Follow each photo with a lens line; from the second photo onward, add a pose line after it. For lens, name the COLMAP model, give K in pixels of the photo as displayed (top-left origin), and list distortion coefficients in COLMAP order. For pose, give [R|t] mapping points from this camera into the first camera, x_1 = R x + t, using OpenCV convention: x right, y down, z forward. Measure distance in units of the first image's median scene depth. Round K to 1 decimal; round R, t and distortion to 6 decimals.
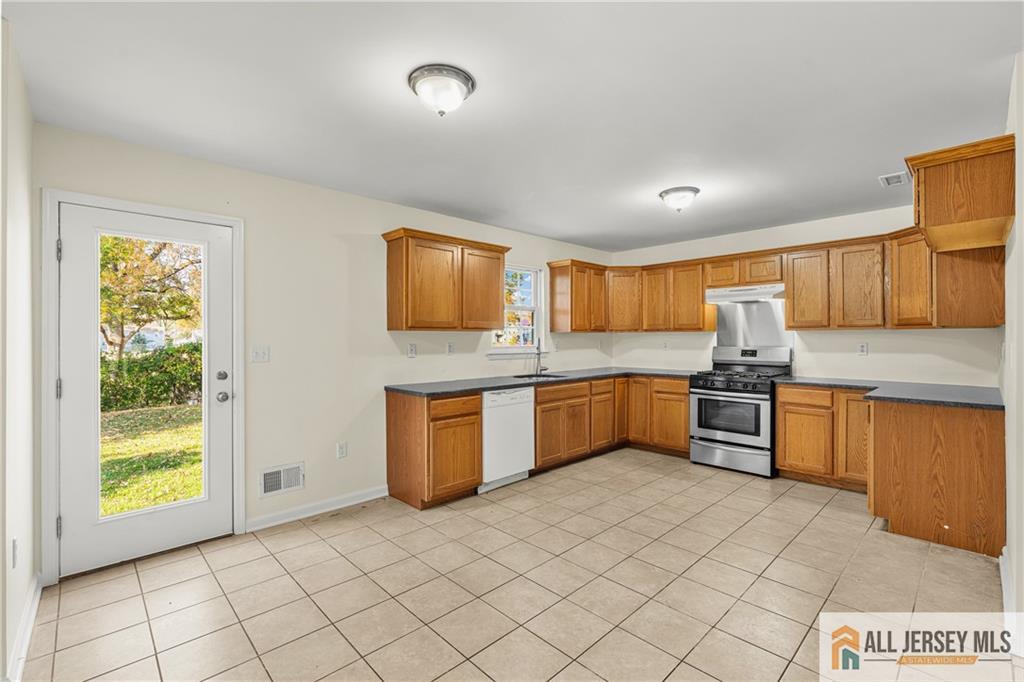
lens RADIAL K [[448.1, 0, 511.3], [0, 448.1, 338.7], [0, 0, 1]] dist [-0.001638, -0.000185]
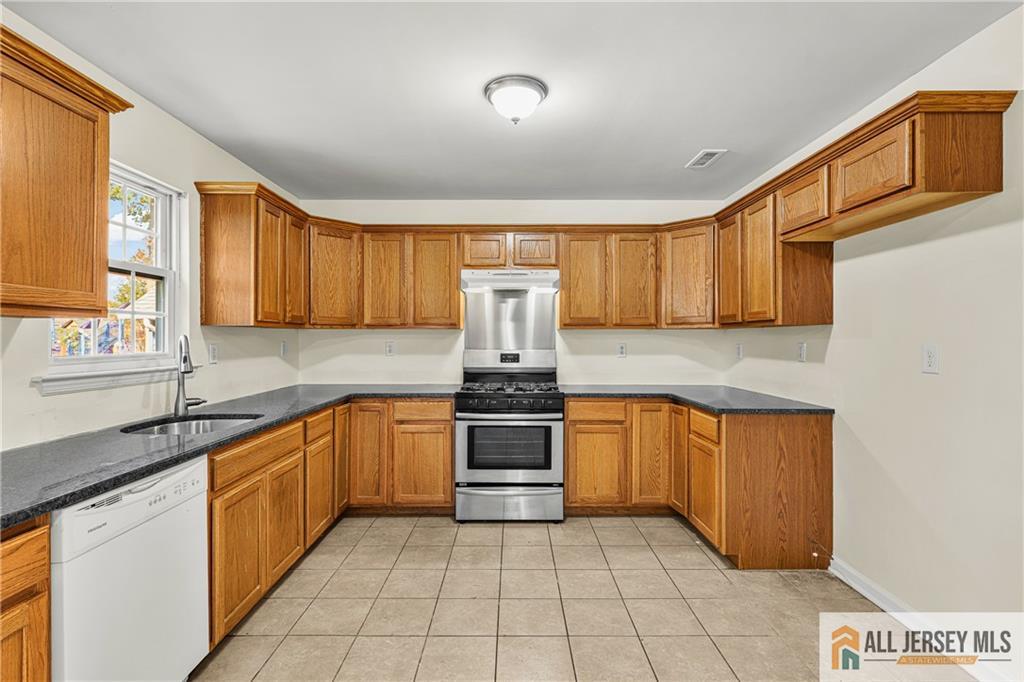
lens RADIAL K [[483.9, 0, 510.7], [0, 483.9, 338.2], [0, 0, 1]] dist [-0.000887, -0.000438]
pose [[0.692413, 0.002687, 0.721496, -0.083301], [-0.000967, 0.999996, -0.002795, 0.001180], [-0.721501, 0.001237, 0.692413, 0.527832]]
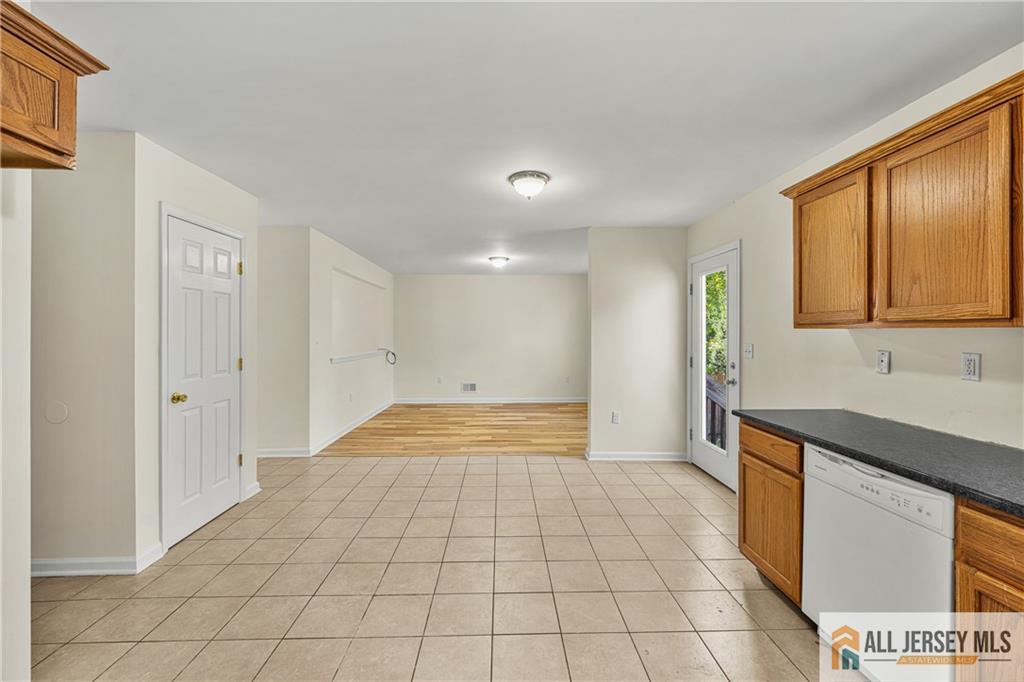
lens RADIAL K [[424.5, 0, 511.7], [0, 424.5, 334.2], [0, 0, 1]] dist [-0.000821, -0.000006]
pose [[-0.670936, 0.004577, -0.741501, 0.536123], [-0.000627, 0.999977, 0.006739, -0.013996], [0.741515, 0.004986, -0.670918, 1.042252]]
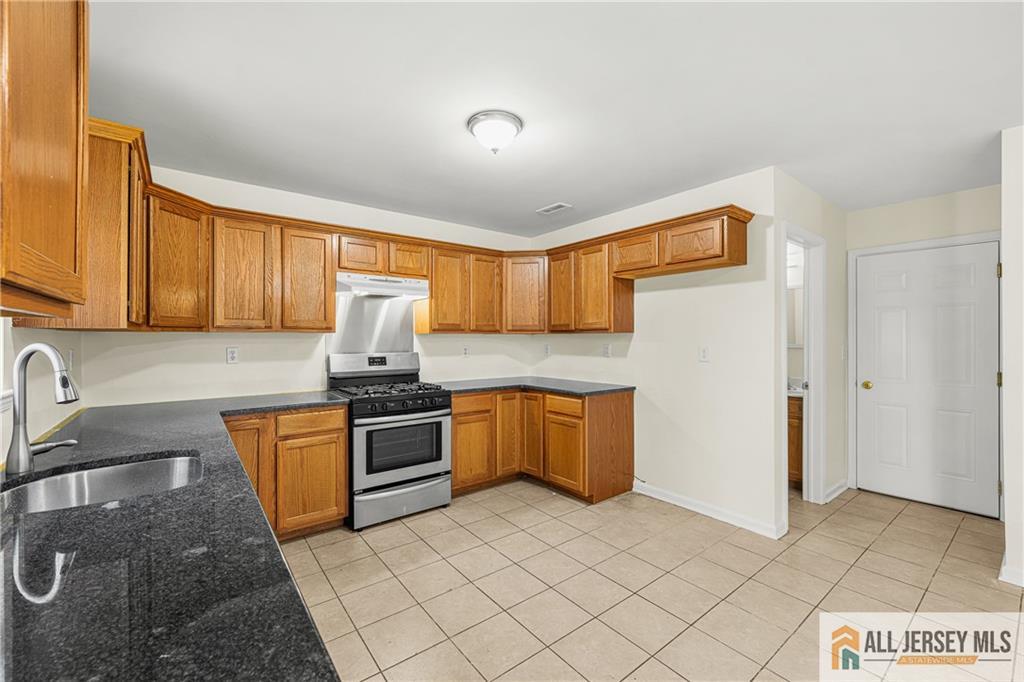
lens RADIAL K [[417.8, 0, 510.6], [0, 417.8, 338.4], [0, 0, 1]] dist [-0.000348, -0.000079]
pose [[0.105831, 0.002143, 0.994382, -0.224149], [0.003146, 0.999992, -0.002489, -0.006505], [-0.994379, 0.003392, 0.105824, 0.854120]]
